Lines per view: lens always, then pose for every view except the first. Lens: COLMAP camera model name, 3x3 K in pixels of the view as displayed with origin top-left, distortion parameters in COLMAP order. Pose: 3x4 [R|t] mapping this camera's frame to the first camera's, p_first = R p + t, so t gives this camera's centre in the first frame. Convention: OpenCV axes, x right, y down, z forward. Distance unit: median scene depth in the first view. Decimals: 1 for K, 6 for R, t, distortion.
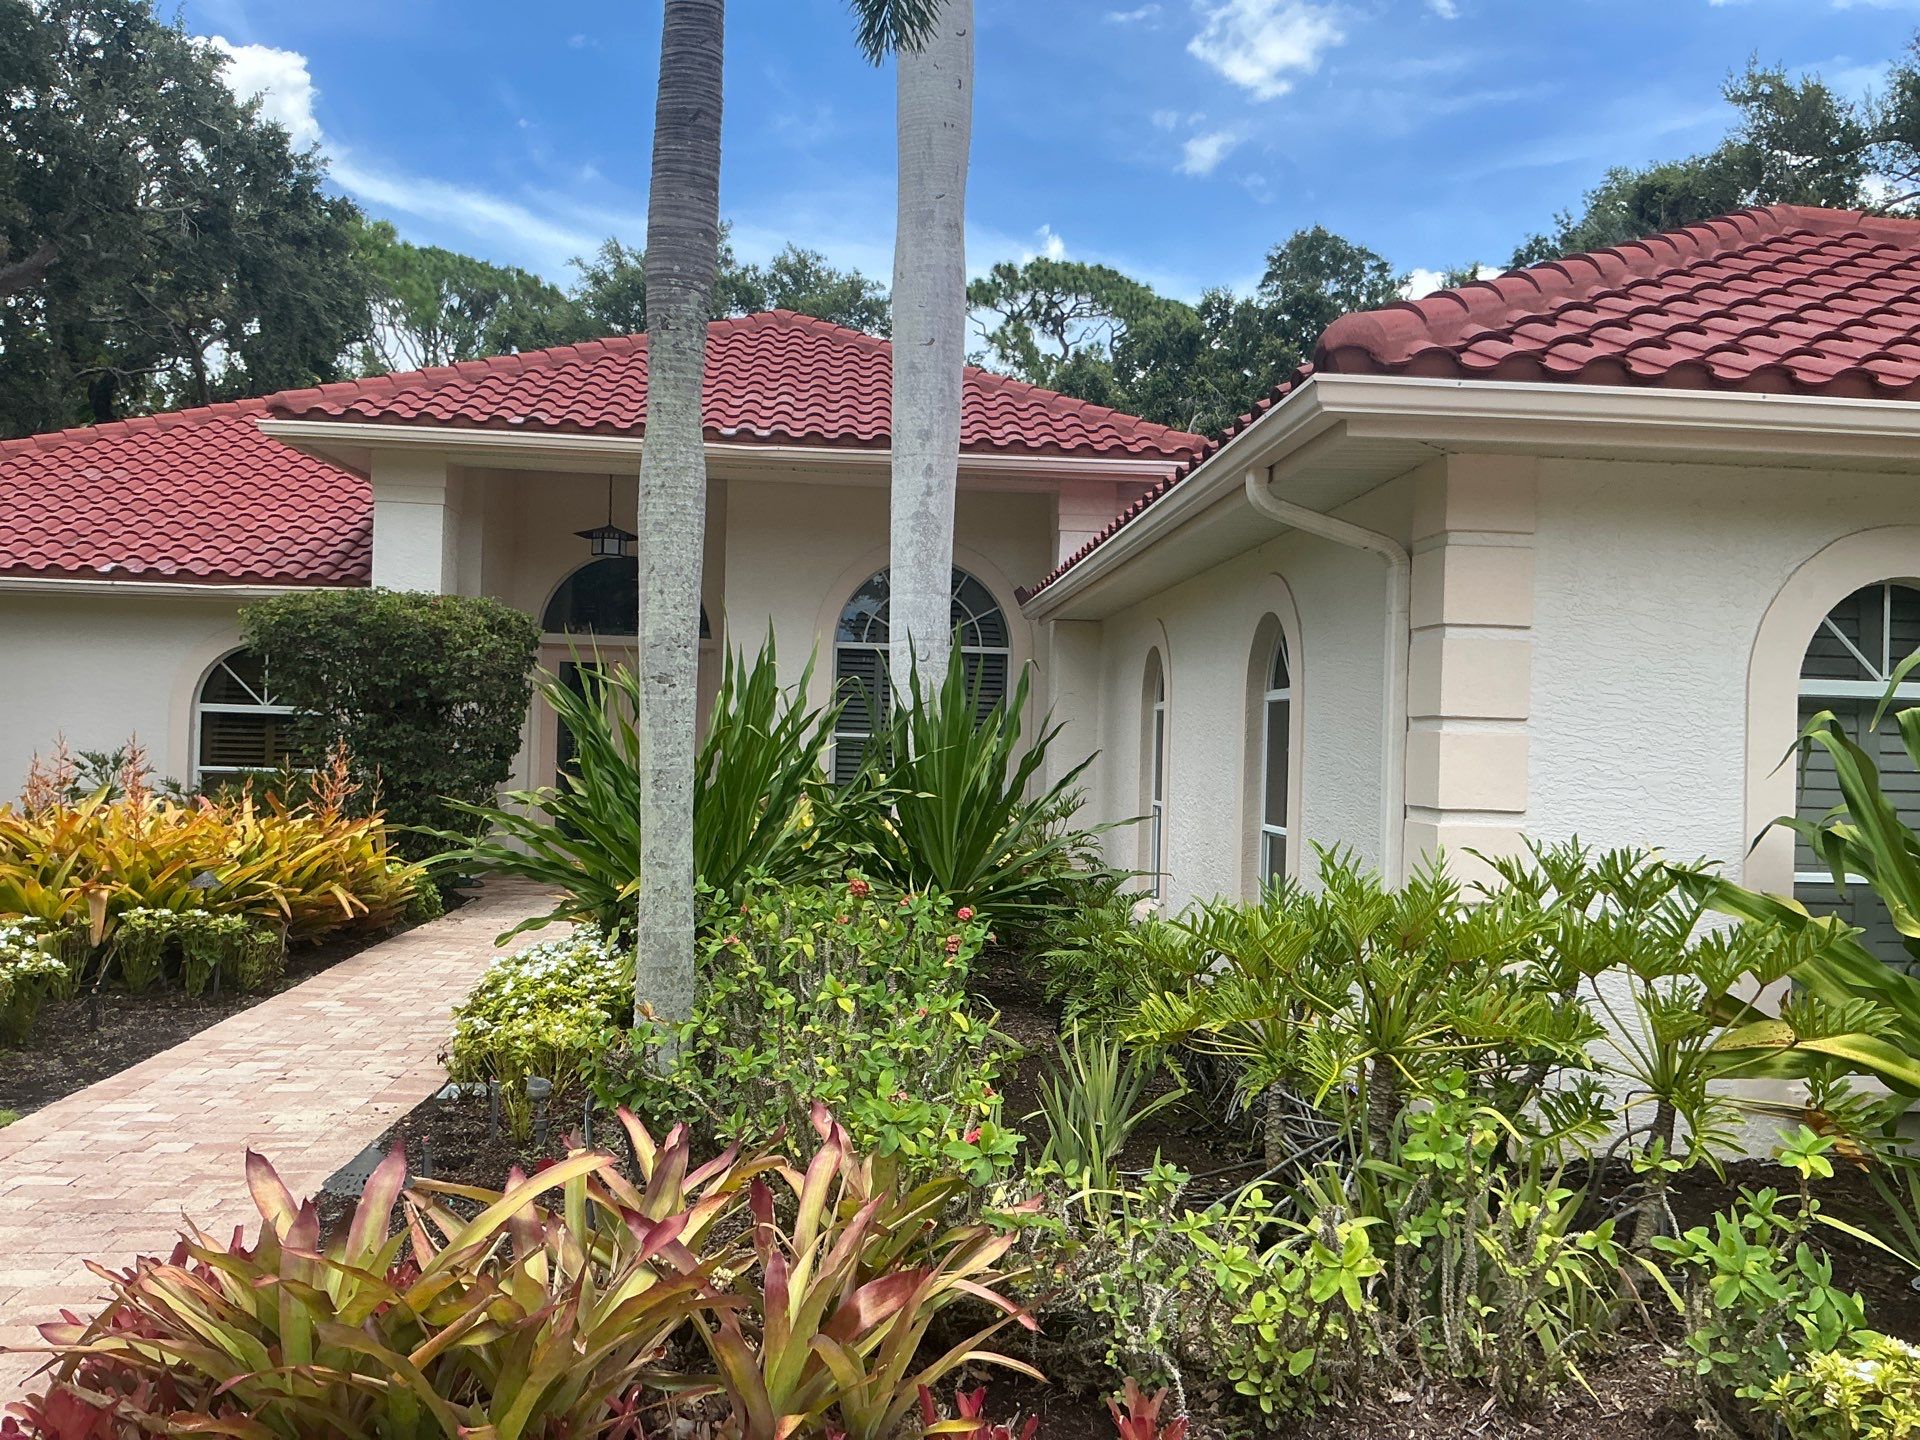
lens RADIAL K [[1596.7, 0, 960.0], [0, 1596.7, 720.0], [0, 0, 1]] dist [0.078507, -0.152965]
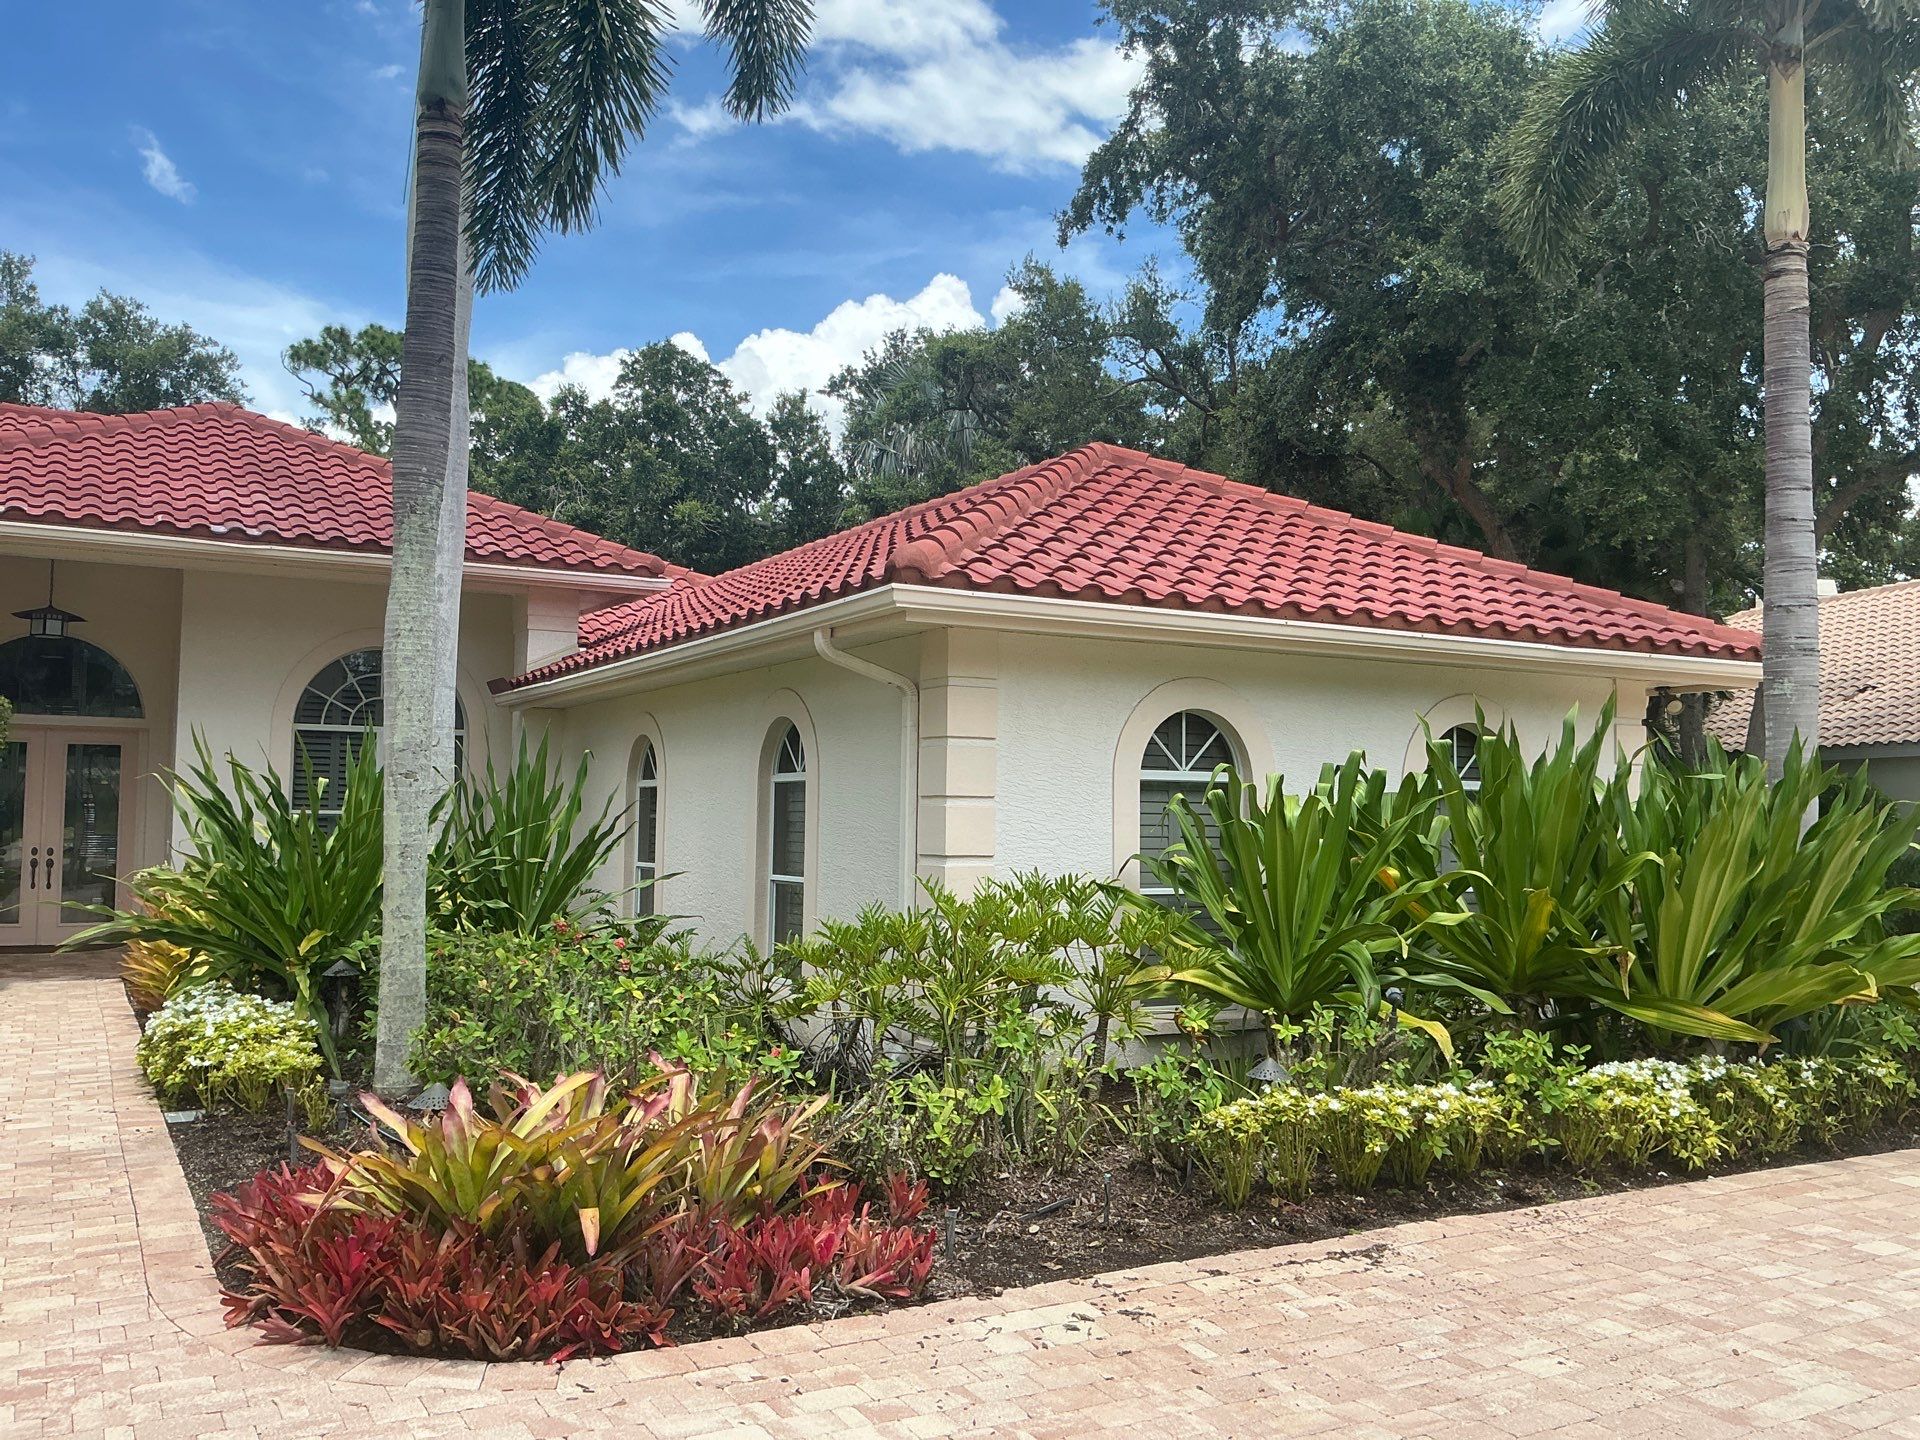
lens RADIAL K [[1608.7, 0, 960.0], [0, 1608.7, 720.0], [0, 0, 1]] dist [0.143612, -0.299552]
pose [[0.904460, 0.006989, 0.426502, -0.159048], [0.009662, 0.999274, -0.036866, -0.007851], [-0.426450, 0.037465, 0.903735, -0.187335]]
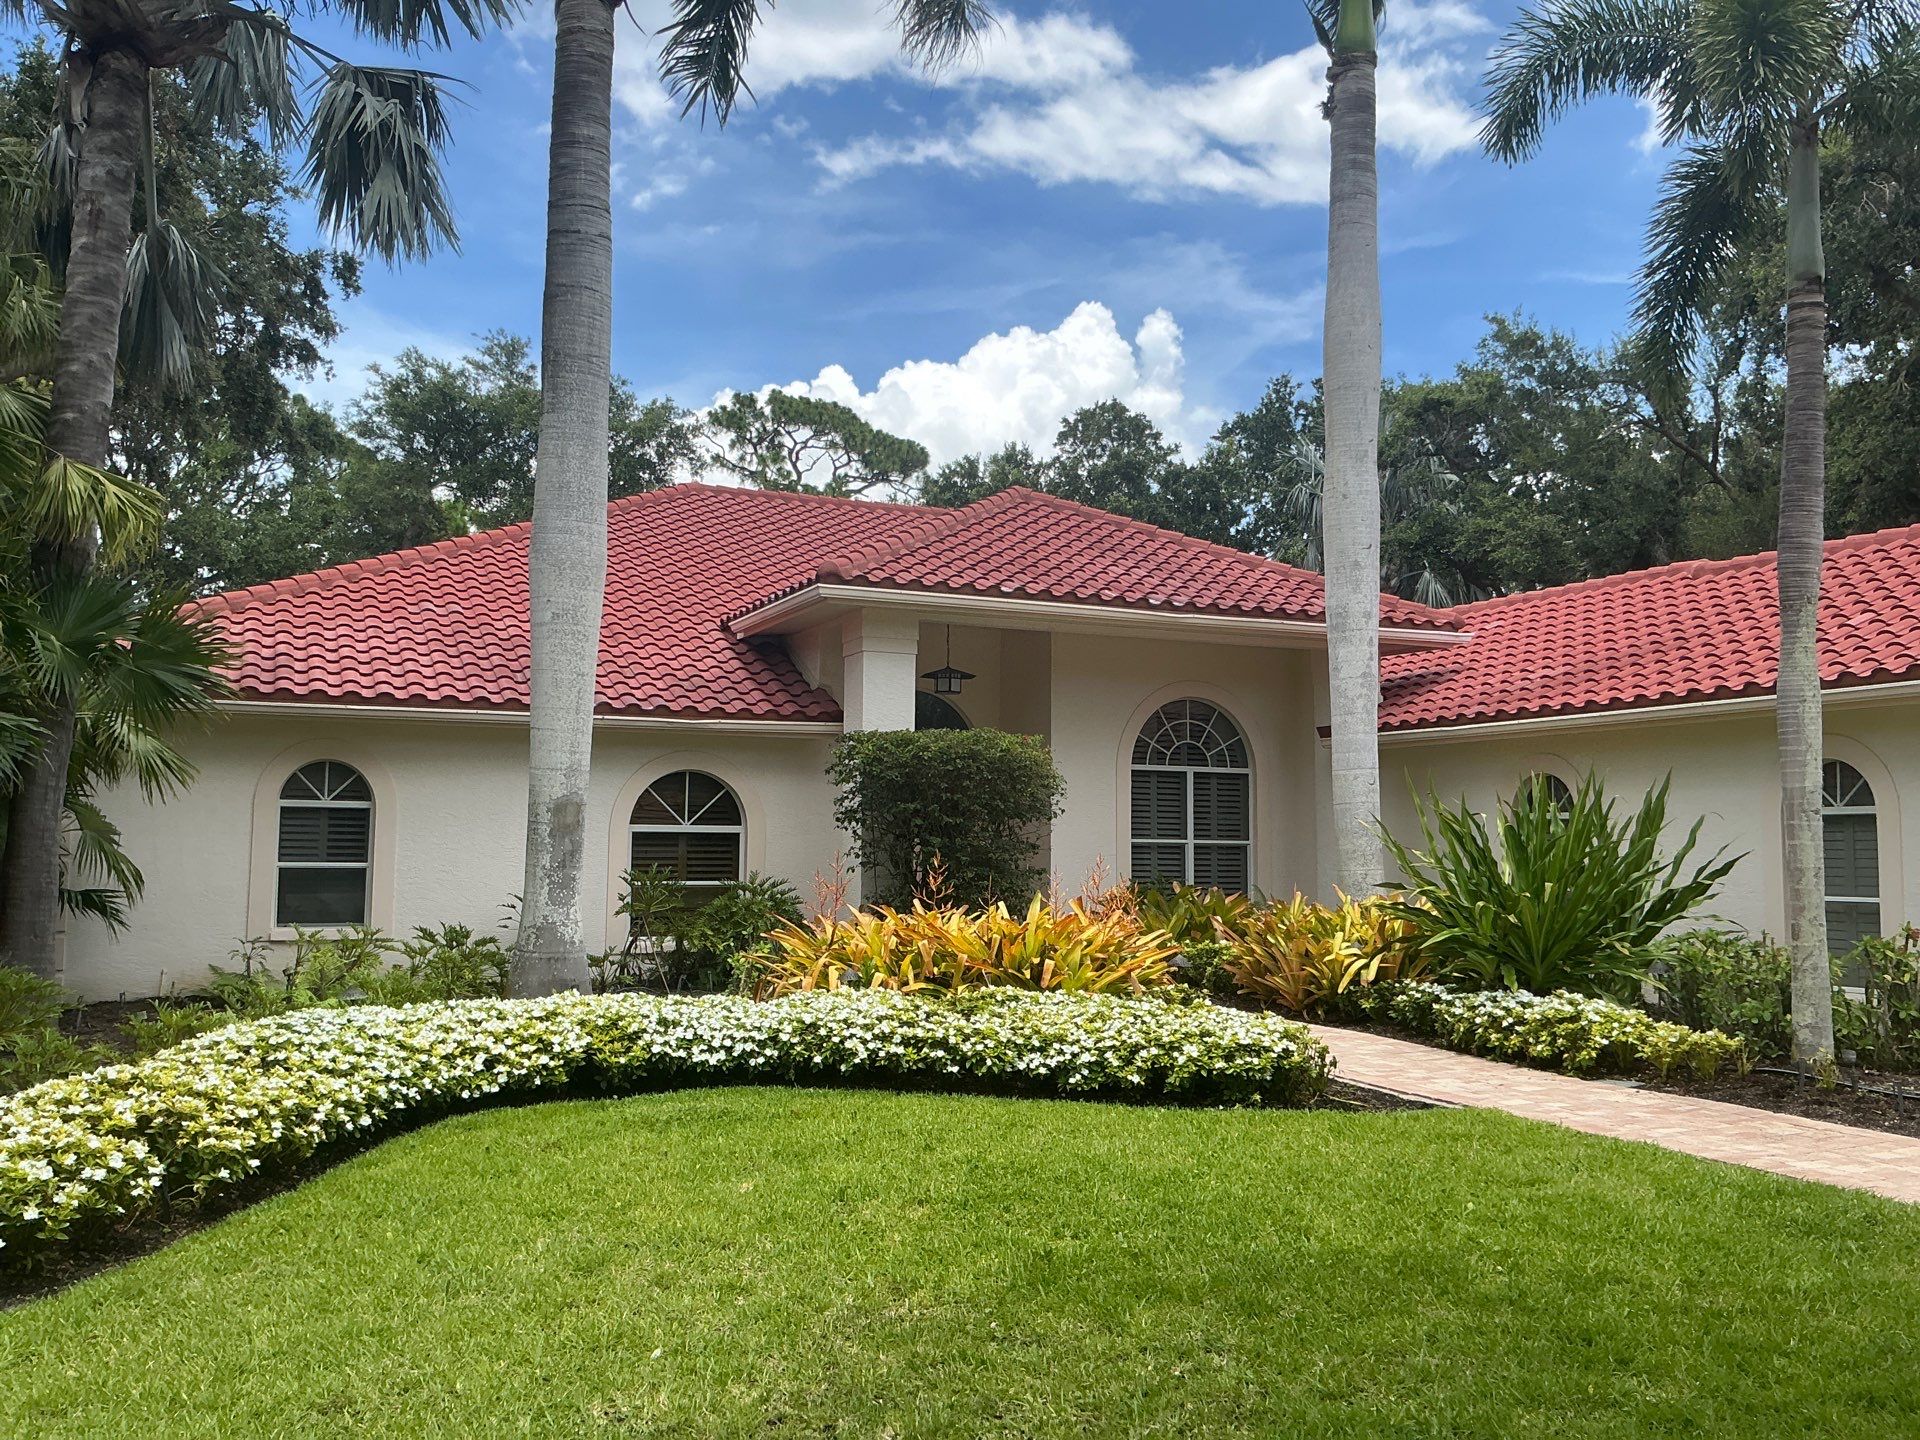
lens RADIAL K [[1608.7, 0, 960.0], [0, 1608.7, 720.0], [0, 0, 1]] dist [0.143612, -0.299552]
pose [[0.926744, -0.004878, 0.375661, -0.747552], [0.026358, 0.998296, -0.052062, -0.026760], [-0.374767, 0.058150, 0.925294, -0.105983]]
